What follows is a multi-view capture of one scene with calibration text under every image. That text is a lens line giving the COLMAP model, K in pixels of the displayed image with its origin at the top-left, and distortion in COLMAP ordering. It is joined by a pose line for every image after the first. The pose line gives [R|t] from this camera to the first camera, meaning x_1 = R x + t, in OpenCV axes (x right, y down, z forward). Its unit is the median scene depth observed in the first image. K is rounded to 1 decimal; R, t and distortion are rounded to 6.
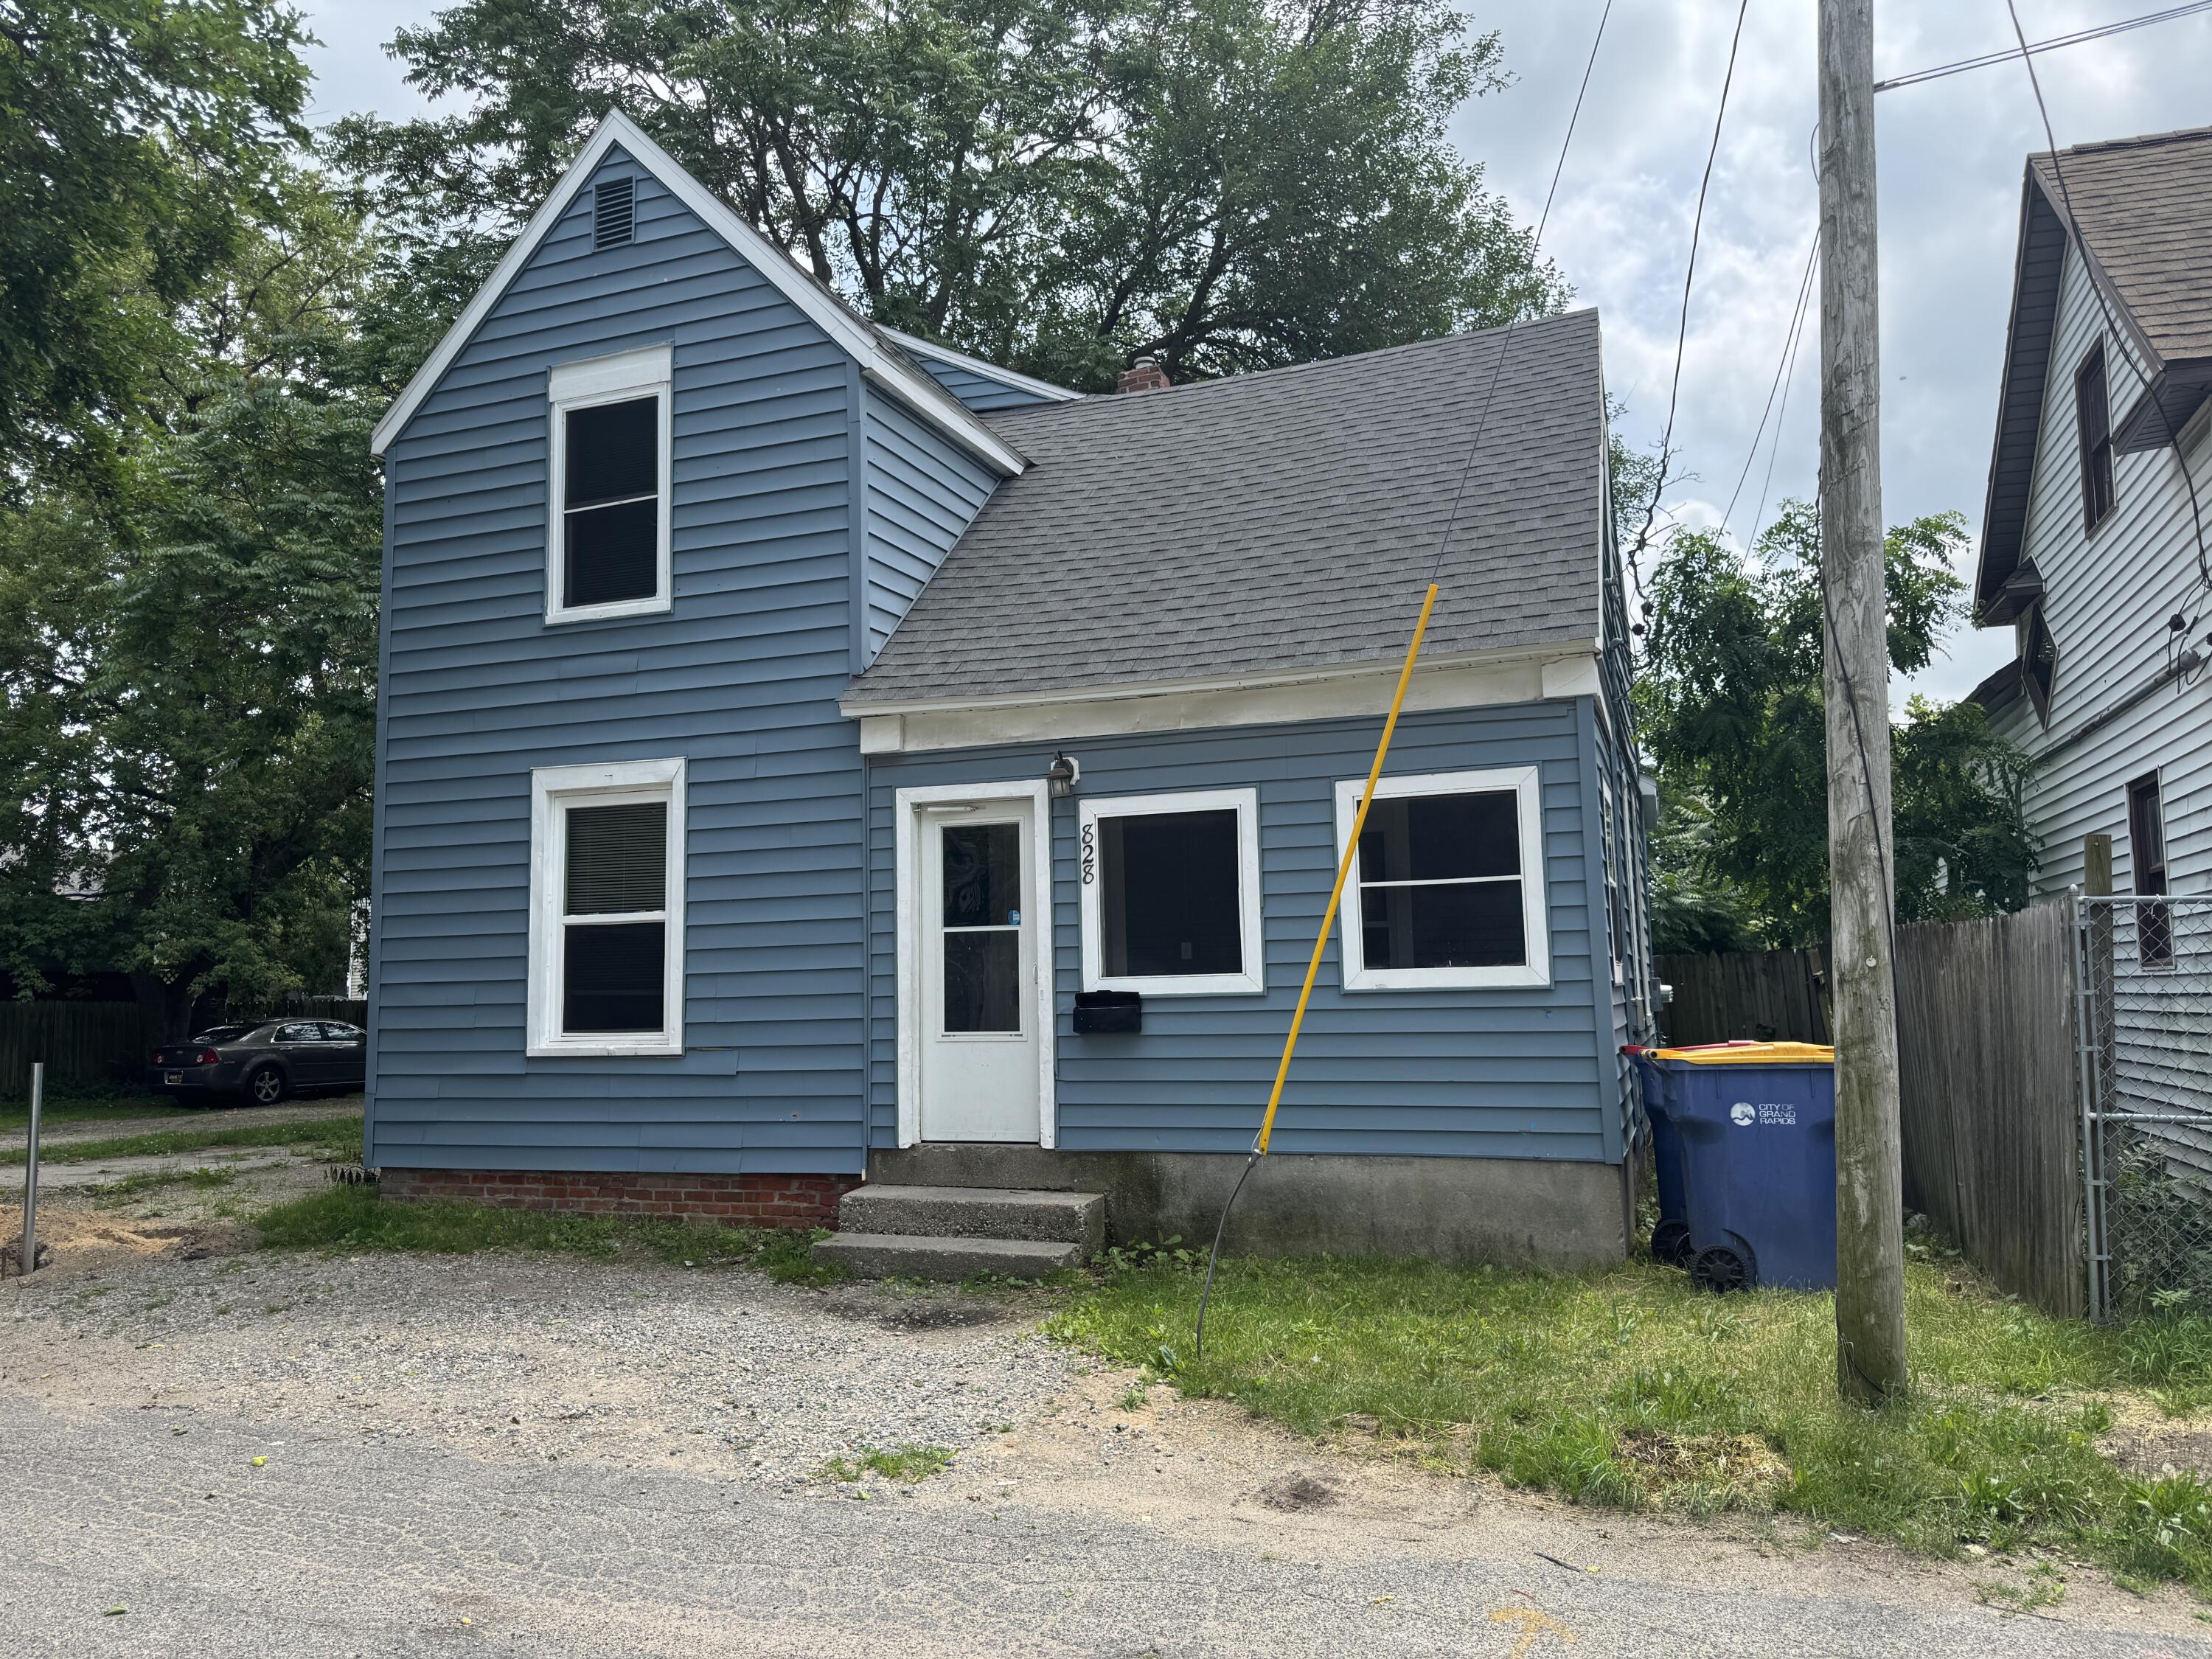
lens RADIAL K [[1557.2, 0, 1100.3], [0, 1557.2, 842.8], [0, 0, 1]] dist [0.172823, -0.361818]
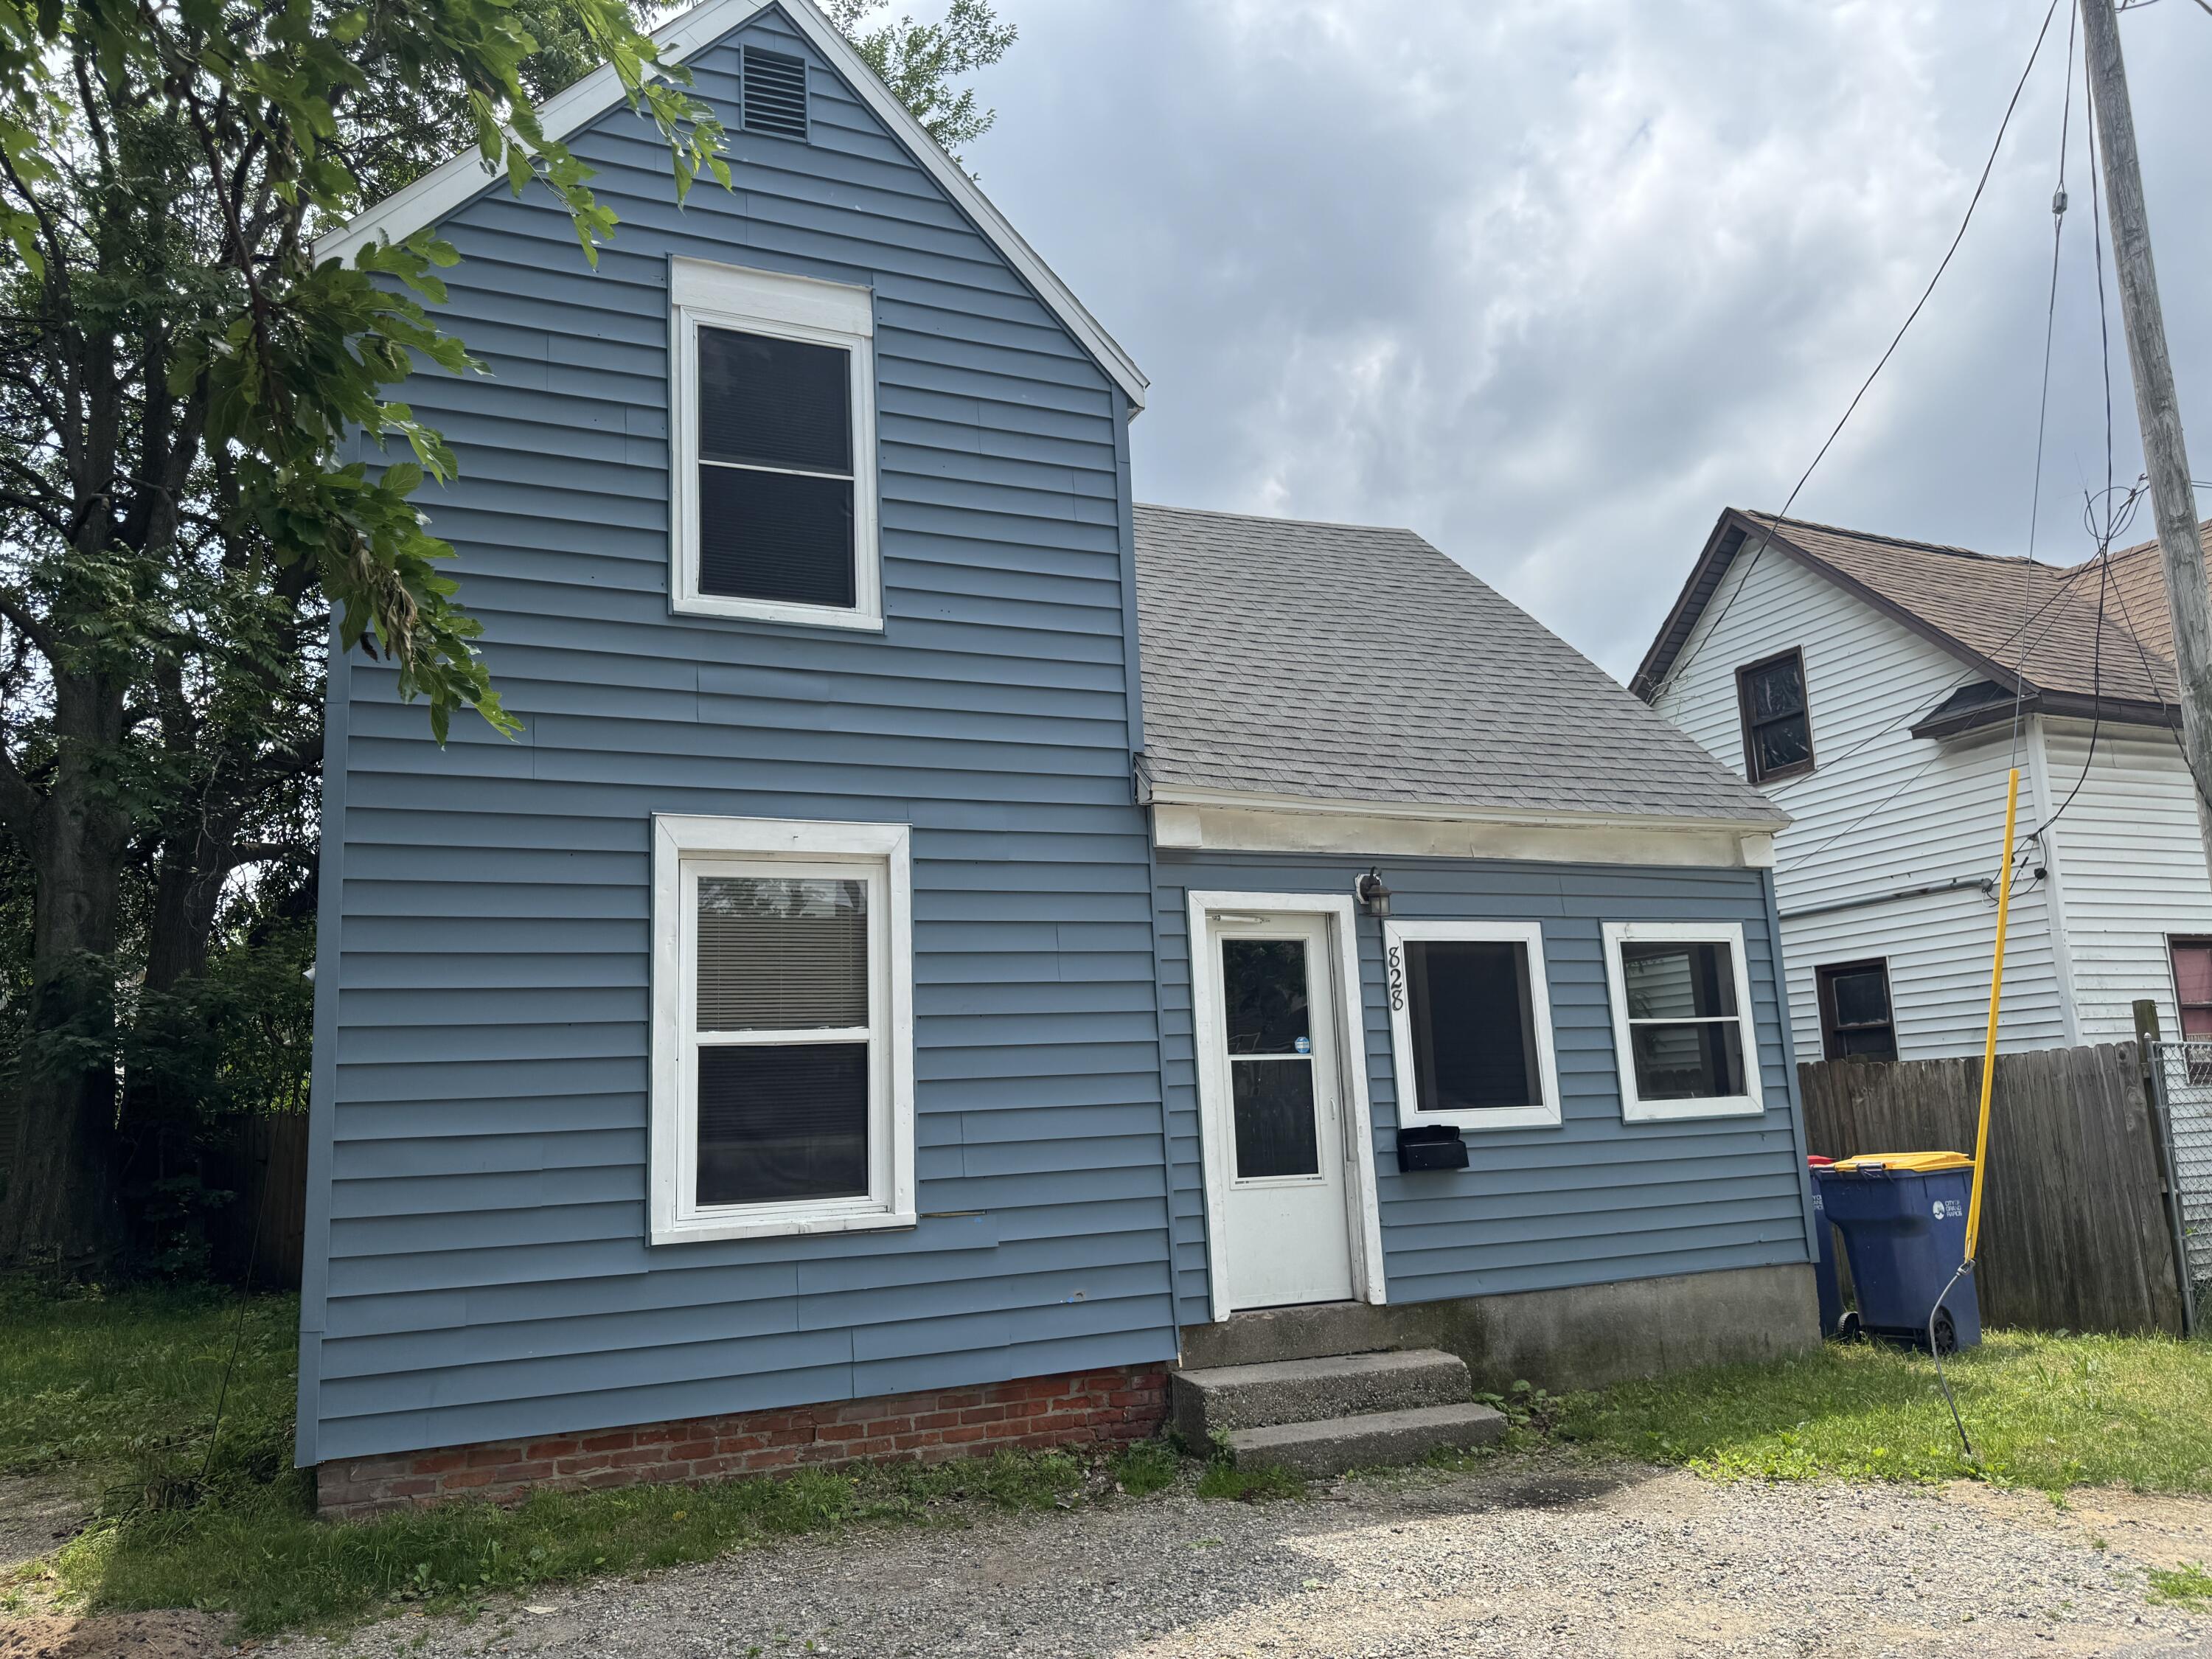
lens RADIAL K [[1557.2, 0, 1100.3], [0, 1557.2, 842.8], [0, 0, 1]] dist [0.172823, -0.361818]
pose [[0.716570, 0.105740, 0.689453, -0.778038], [-0.041697, 0.993169, -0.108984, 0.035583], [-0.696267, 0.049347, 0.716084, 0.429862]]
